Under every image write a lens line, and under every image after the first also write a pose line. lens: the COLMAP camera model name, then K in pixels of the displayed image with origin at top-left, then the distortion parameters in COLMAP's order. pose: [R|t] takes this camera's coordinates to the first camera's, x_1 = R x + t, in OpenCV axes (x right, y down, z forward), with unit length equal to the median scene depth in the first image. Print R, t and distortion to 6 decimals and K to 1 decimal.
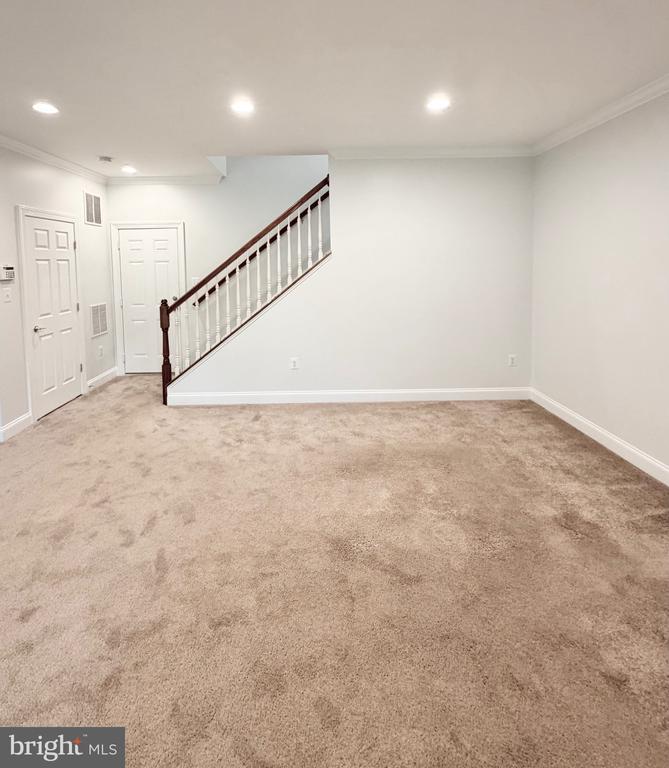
lens RADIAL K [[390.4, 0, 316.9], [0, 390.4, 282.7], [0, 0, 1]] dist [0.000456, 0.001542]
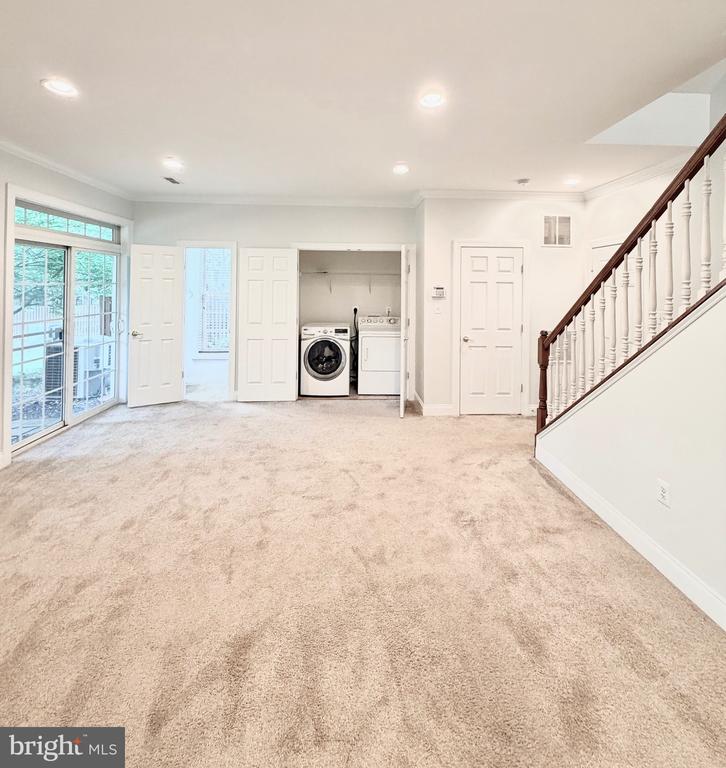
lens RADIAL K [[385.6, 0, 359.6], [0, 385.6, 280.7], [0, 0, 1]] dist [-0.001518, 0.000959]
pose [[0.034512, 0.003237, -0.999399, 0.421447], [-0.068763, 0.997633, 0.000857, -0.037432], [0.997036, 0.068692, 0.034653, 0.567108]]
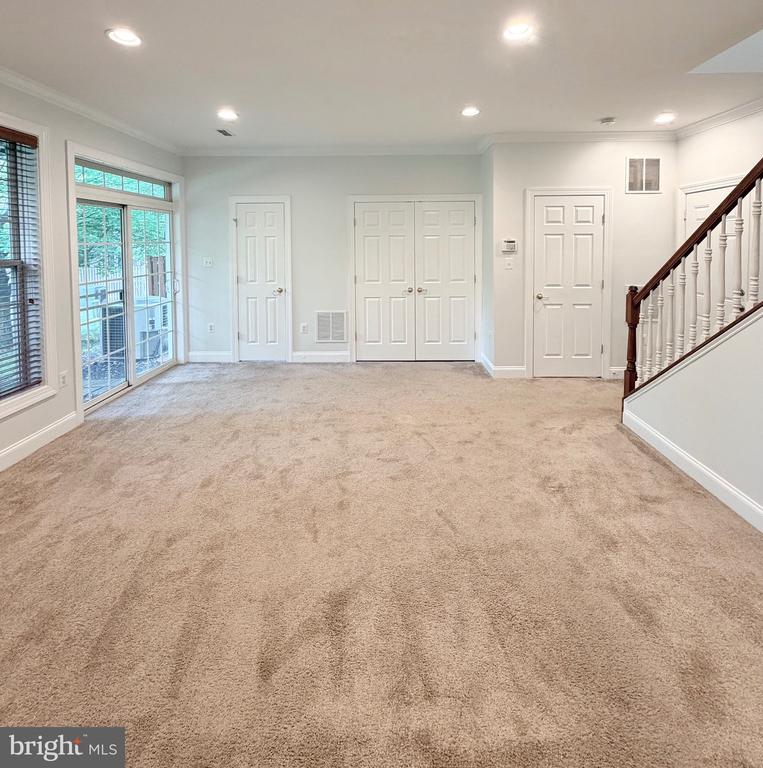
lens RADIAL K [[413.3, 0, 378.6], [0, 413.3, 256.2], [0, 0, 1]] dist [-0.000038, 0.000545]
pose [[-0.031434, 0.050331, -0.998238, 0.424882], [-0.051033, 0.997348, 0.051893, -0.031031], [0.998202, 0.052574, -0.028782, 0.522732]]
